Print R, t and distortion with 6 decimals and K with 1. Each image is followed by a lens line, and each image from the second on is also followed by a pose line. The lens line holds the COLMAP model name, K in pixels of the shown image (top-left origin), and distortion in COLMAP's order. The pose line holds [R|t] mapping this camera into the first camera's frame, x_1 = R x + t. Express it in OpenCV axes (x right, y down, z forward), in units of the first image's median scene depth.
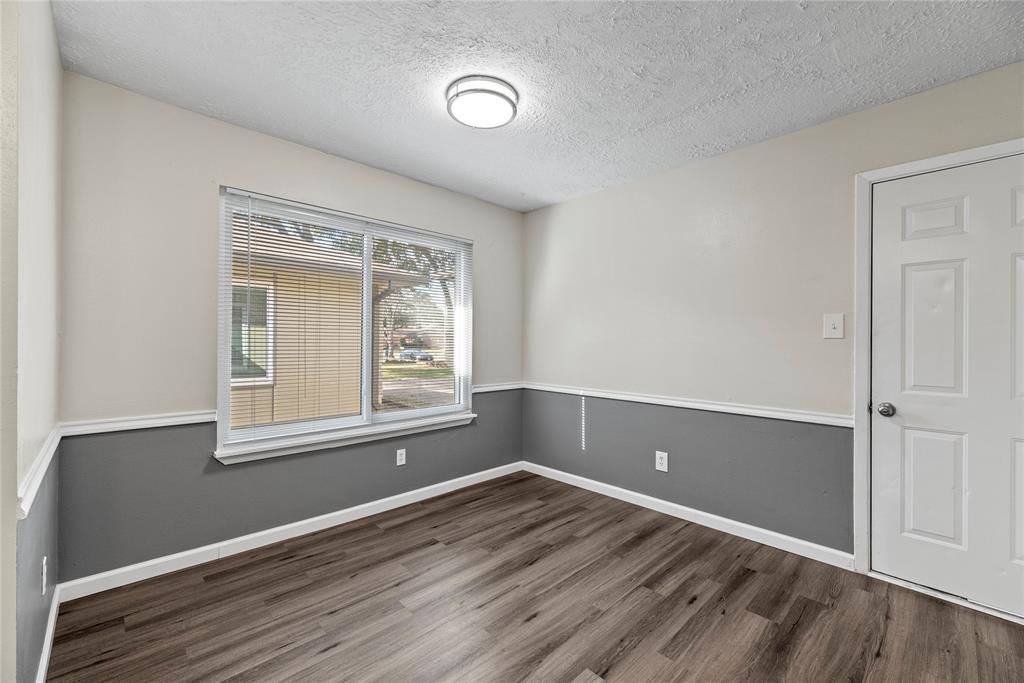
lens RADIAL K [[424.4, 0, 507.2], [0, 424.4, 342.5], [0, 0, 1]] dist [0.001378, 0.000123]
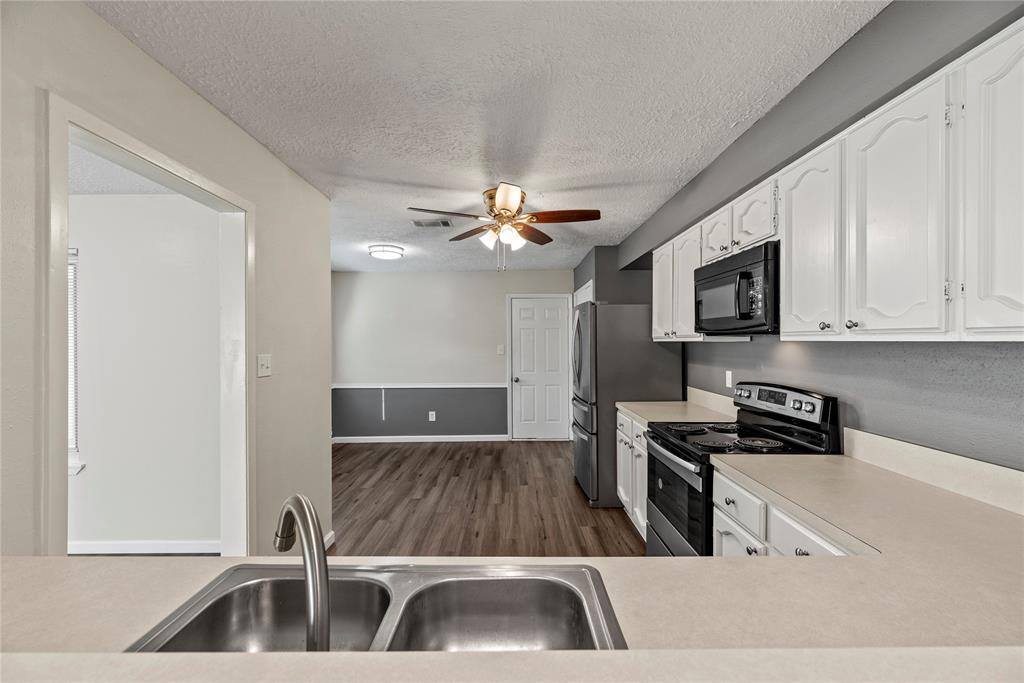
lens RADIAL K [[424.4, 0, 514.3], [0, 424.4, 343.0], [0, 0, 1]] dist [0.001378, 0.000123]
pose [[0.689287, -0.012724, 0.724377, -1.093316], [0.011071, 0.999914, 0.007030, -0.099983], [-0.724404, 0.003173, 0.689368, -0.882511]]
